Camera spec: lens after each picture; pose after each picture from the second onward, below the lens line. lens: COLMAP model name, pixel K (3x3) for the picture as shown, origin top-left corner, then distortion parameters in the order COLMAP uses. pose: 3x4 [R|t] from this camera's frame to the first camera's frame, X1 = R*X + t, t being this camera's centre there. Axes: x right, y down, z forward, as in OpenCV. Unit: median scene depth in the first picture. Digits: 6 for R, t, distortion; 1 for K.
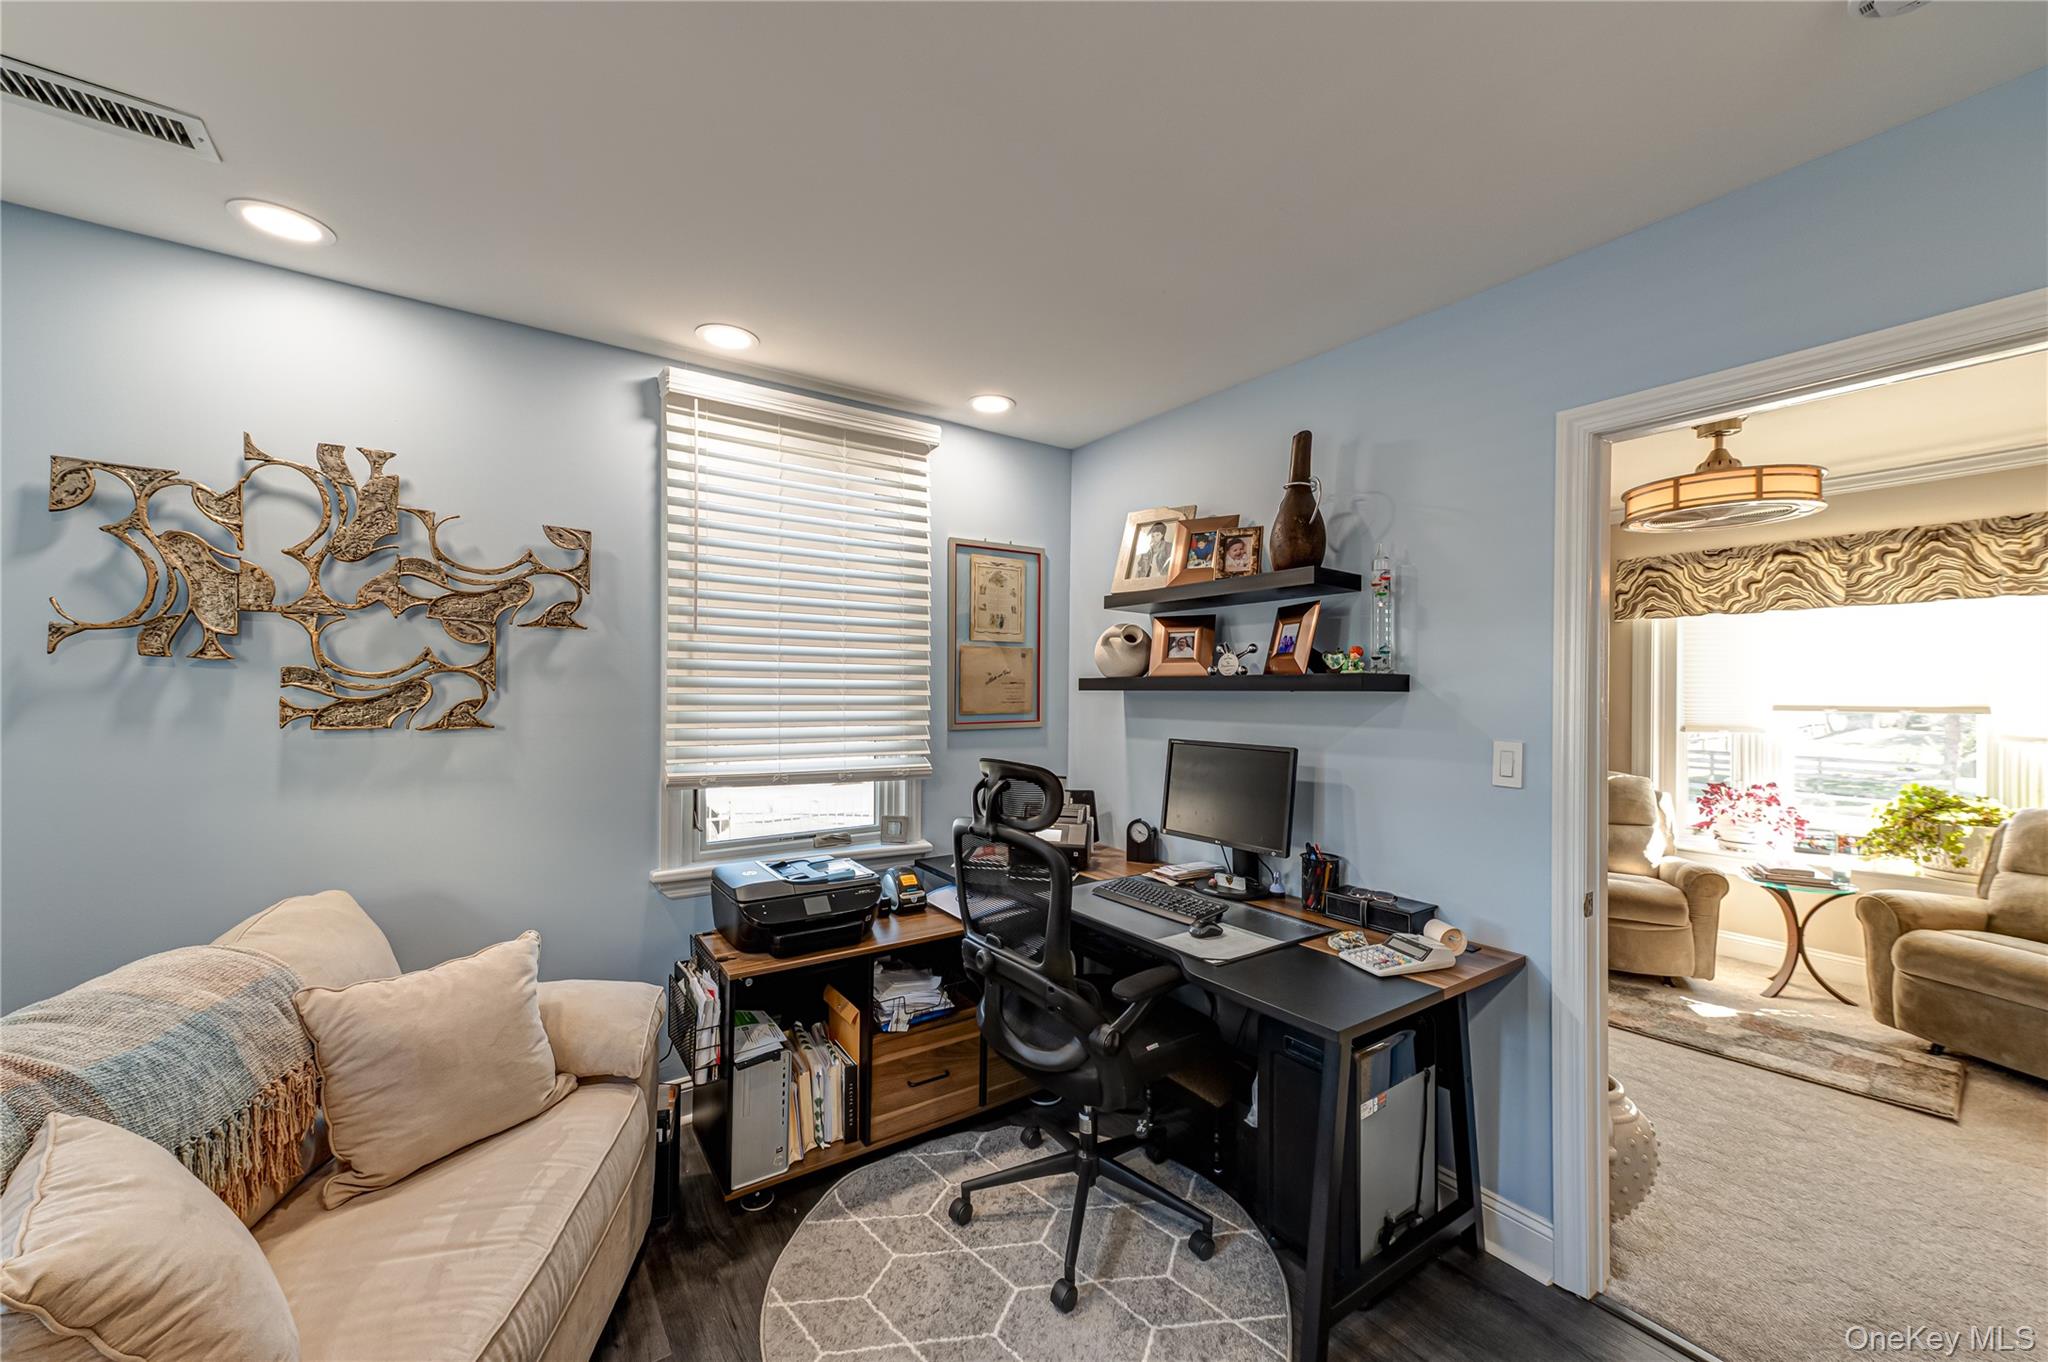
lens RADIAL K [[789.1, 0, 1032.6], [0, 789.1, 683.8], [0, 0, 1]] dist [0.014955, 0.000122]
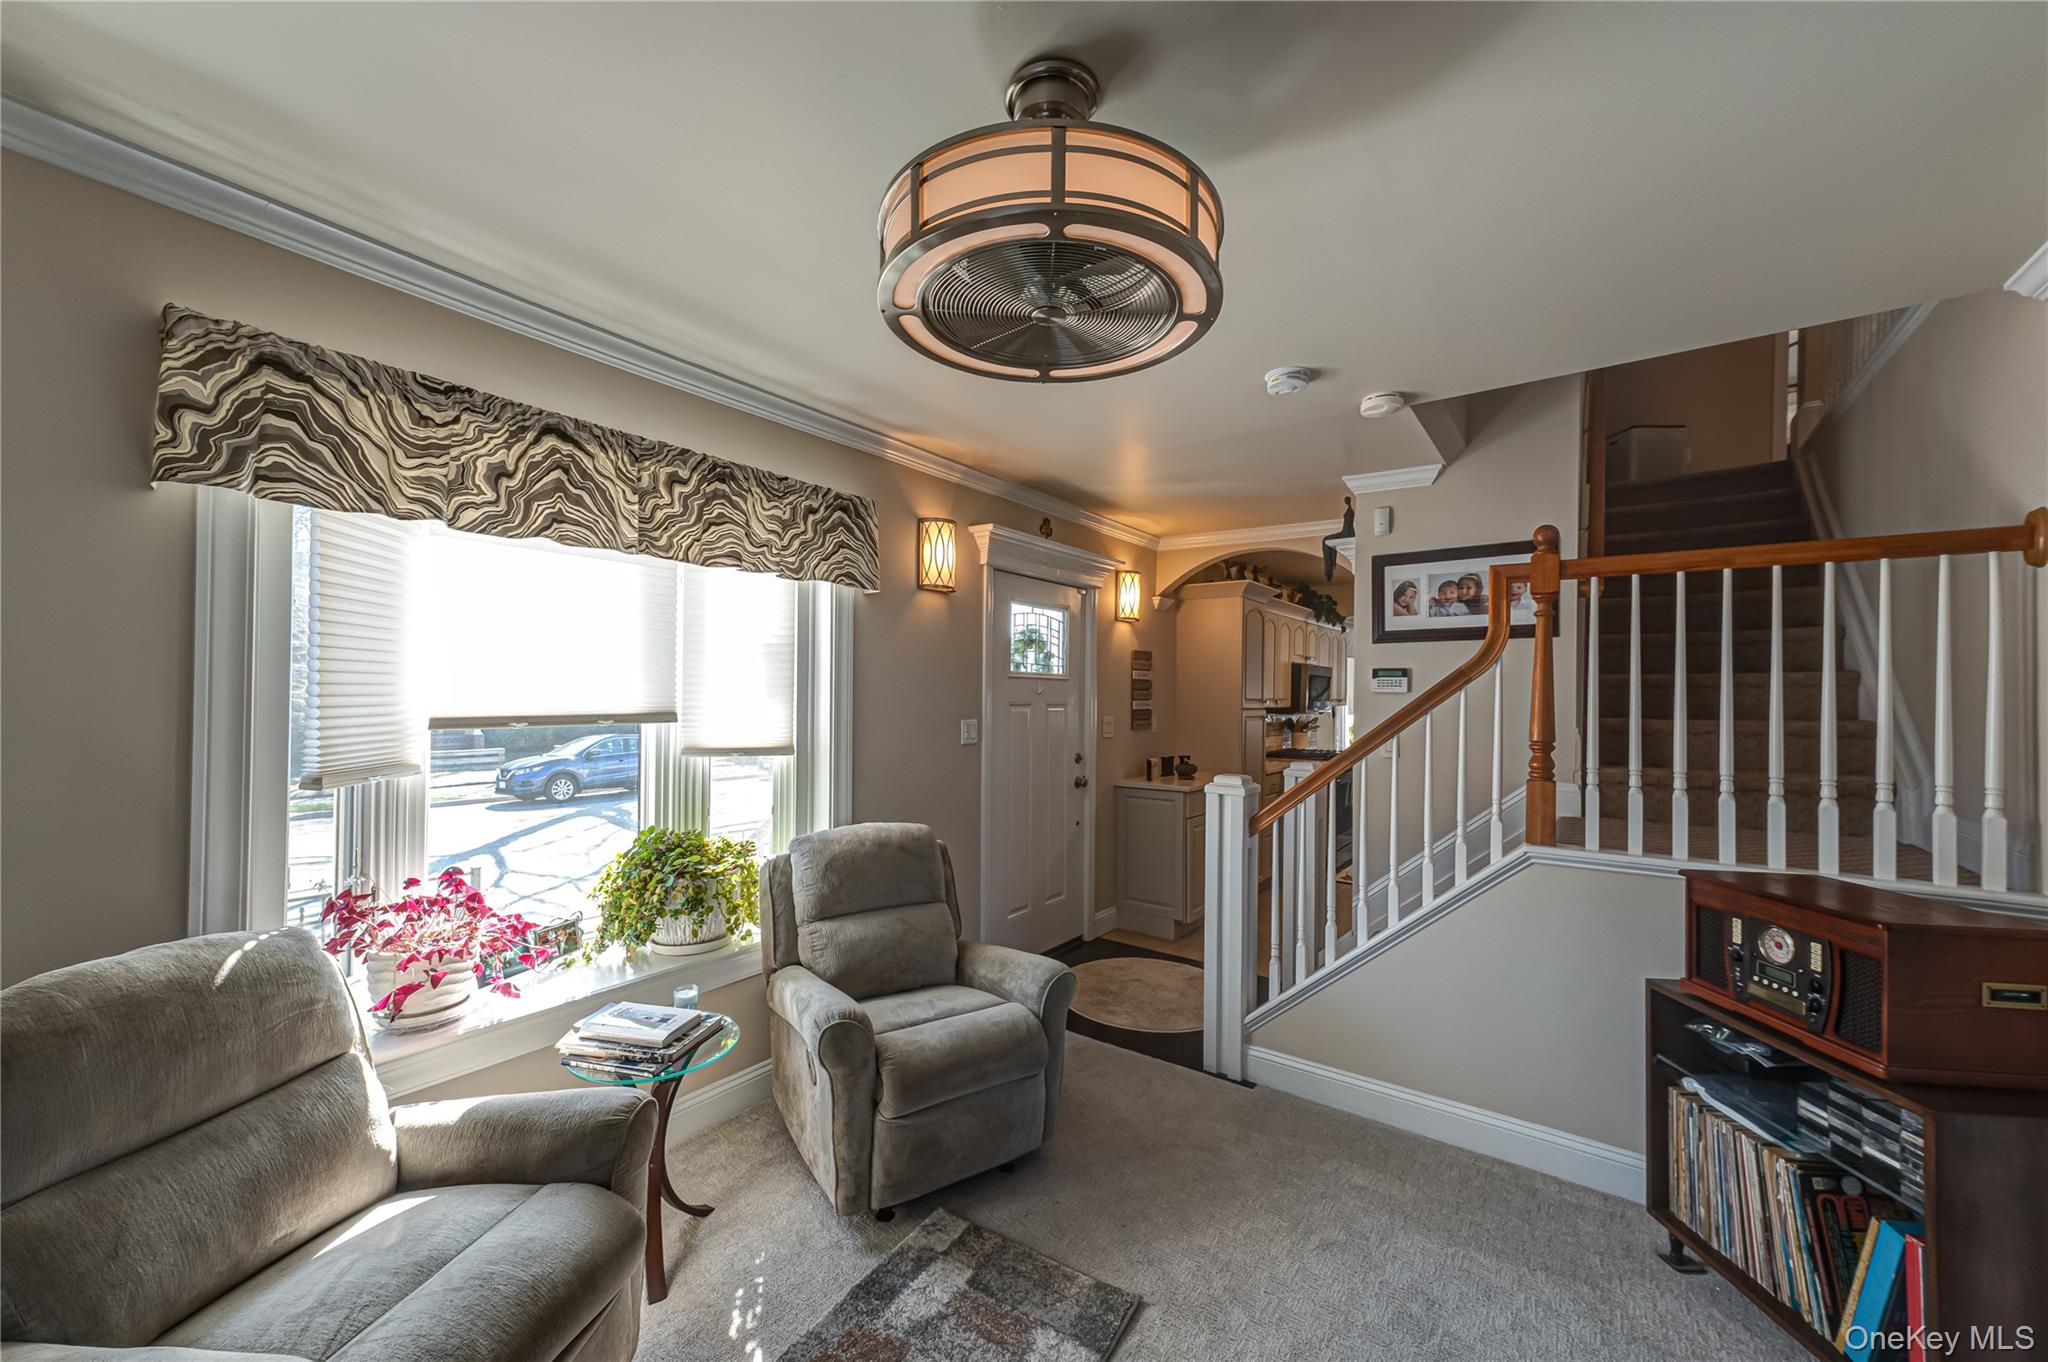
lens RADIAL K [[789.1, 0, 1027.0], [0, 789.1, 684.7], [0, 0, 1]] dist [0.014955, 0.000122]
pose [[-0.332235, 0.005227, 0.943182, 0.335096], [-0.016583, 0.999798, -0.011382, 0.004985], [-0.943051, -0.019423, -0.332081, 0.880049]]
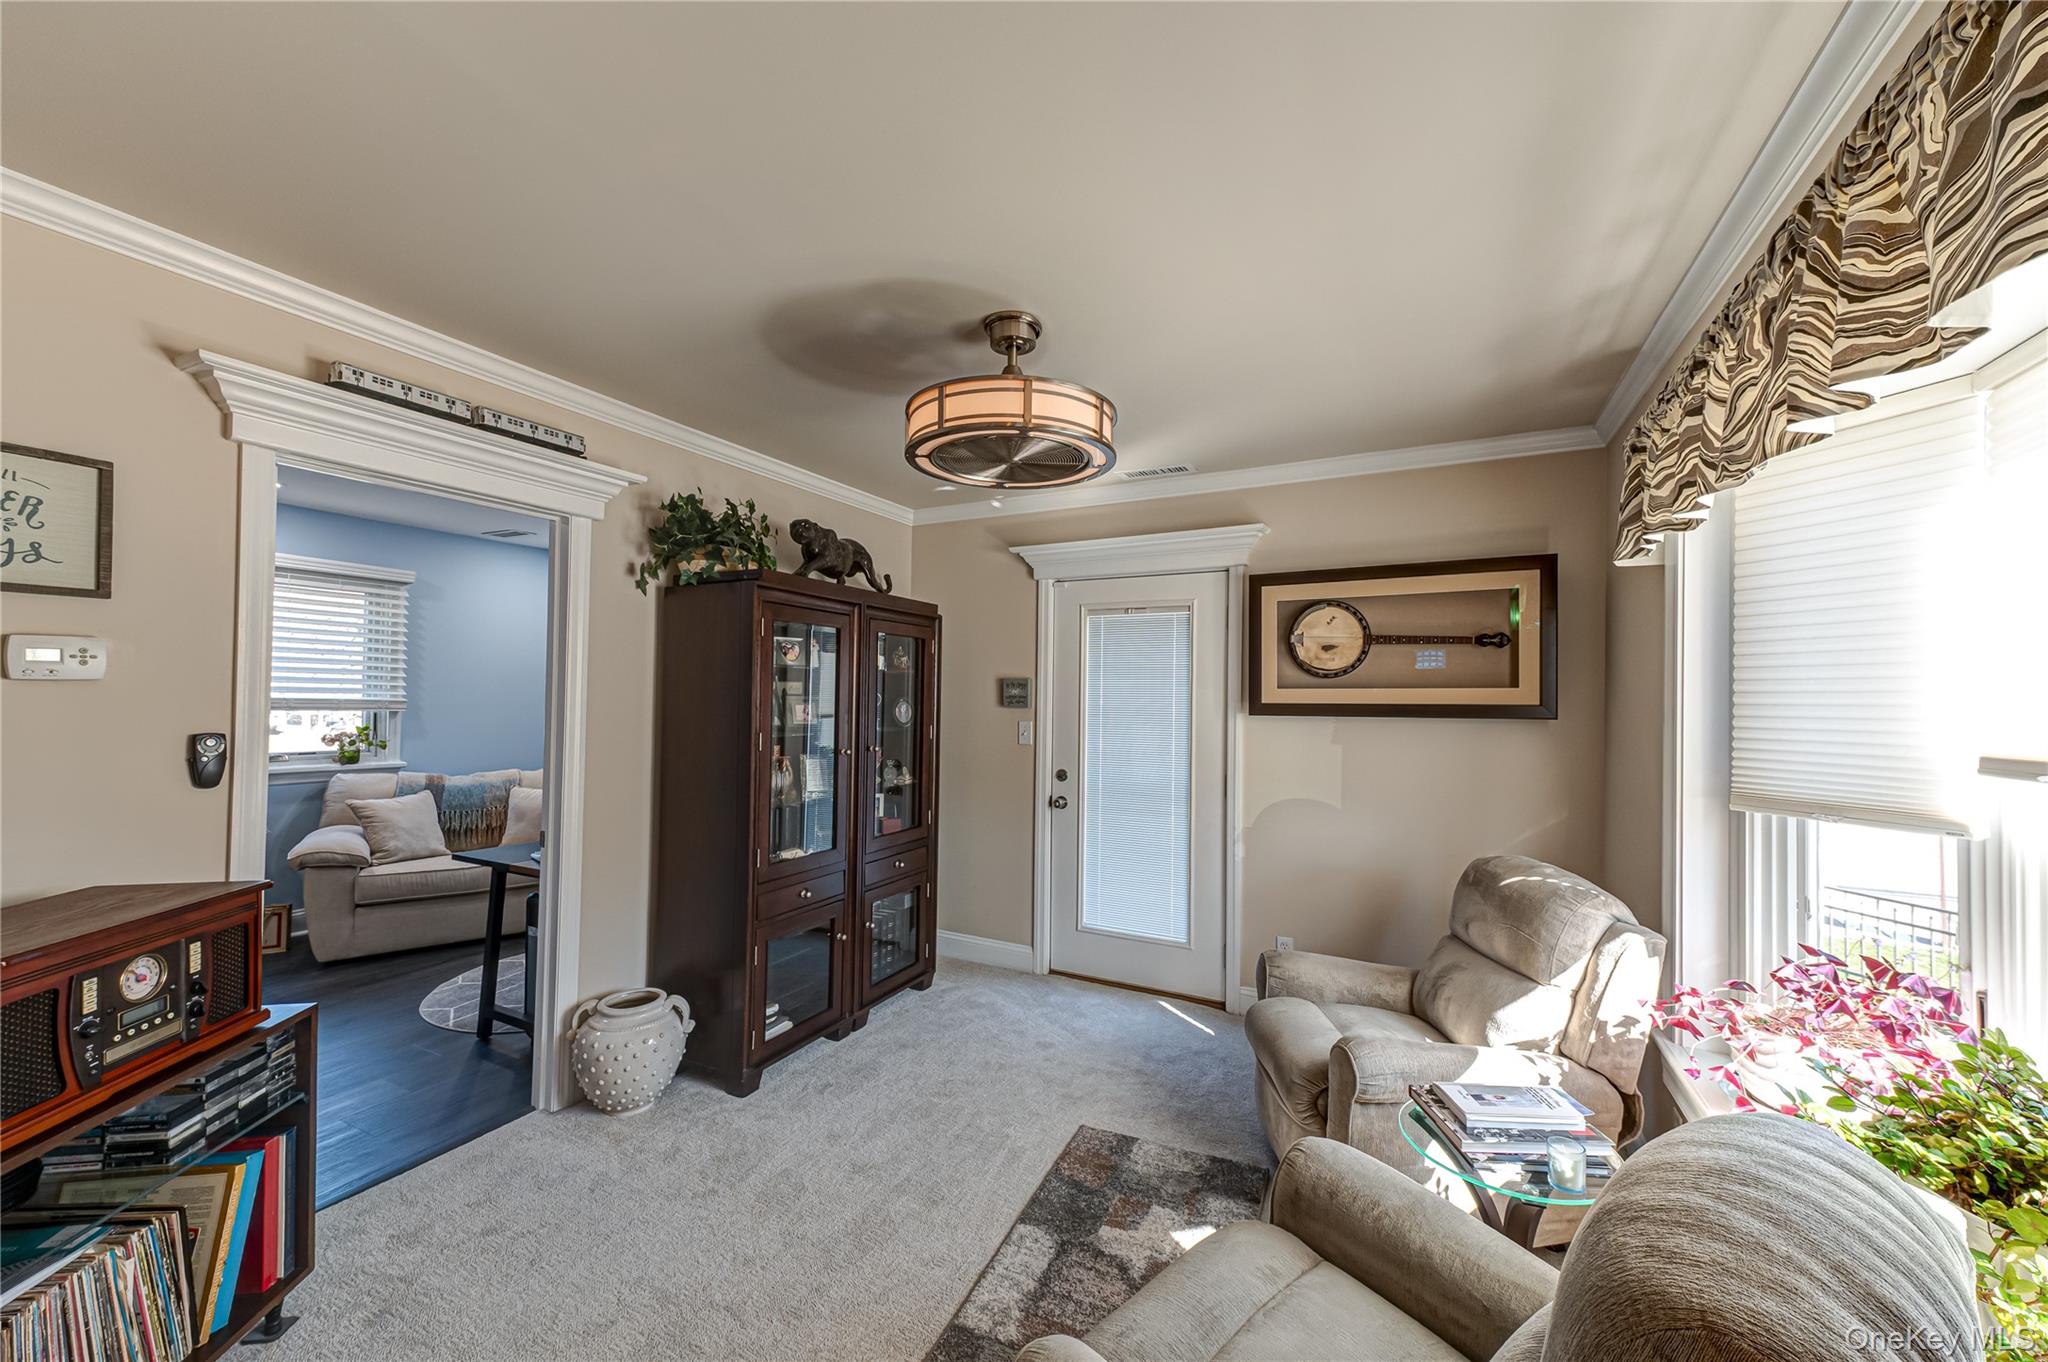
lens RADIAL K [[789.1, 0, 1037.0], [0, 789.1, 691.5], [0, 0, 1]] dist [0.014955, 0.000122]
pose [[0.472076, -0.003179, -0.881552, 1.142049], [-0.009069, 0.999923, -0.008462, 0.005644], [0.881511, 0.011989, 0.472011, 0.520874]]
